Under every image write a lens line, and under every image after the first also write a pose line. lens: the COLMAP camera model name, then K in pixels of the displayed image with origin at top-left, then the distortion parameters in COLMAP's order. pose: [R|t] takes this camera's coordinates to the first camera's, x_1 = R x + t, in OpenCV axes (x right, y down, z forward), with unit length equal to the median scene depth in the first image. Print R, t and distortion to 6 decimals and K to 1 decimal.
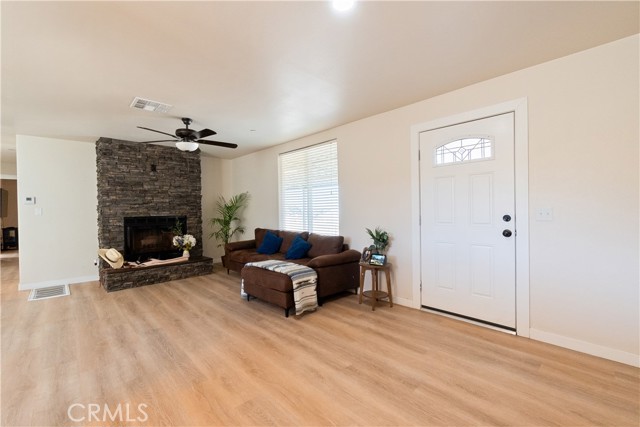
lens RADIAL K [[274.5, 0, 315.0], [0, 274.5, 211.9], [0, 0, 1]] dist [-0.001548, -0.000125]
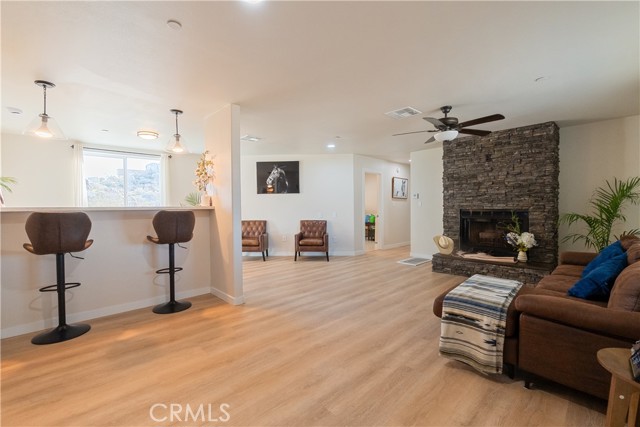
lens RADIAL K [[274.5, 0, 315.0], [0, 274.5, 211.9], [0, 0, 1]] dist [-0.001548, -0.000125]
pose [[0.000774, 0.033101, -0.999452, 0.563098], [0.002844, 0.999448, 0.033103, -0.011129], [0.999996, -0.002868, 0.000680, 0.624815]]
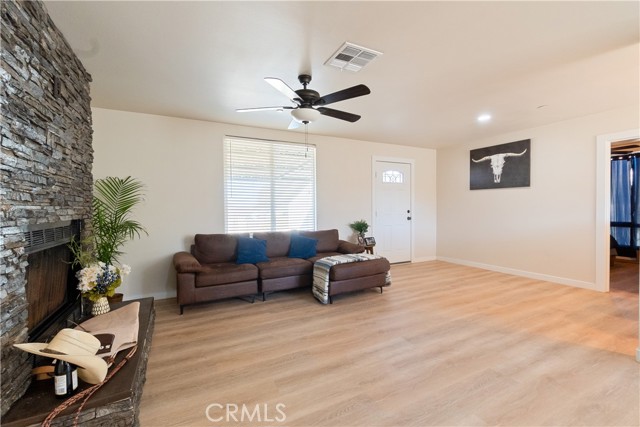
lens RADIAL K [[274.5, 0, 315.0], [0, 274.5, 211.9], [0, 0, 1]] dist [-0.001548, -0.000125]
pose [[0.275835, -0.004583, 0.961194, -1.306500], [0.013578, 0.999907, 0.000871, 0.011606], [-0.961109, 0.012811, 0.275872, 0.895255]]
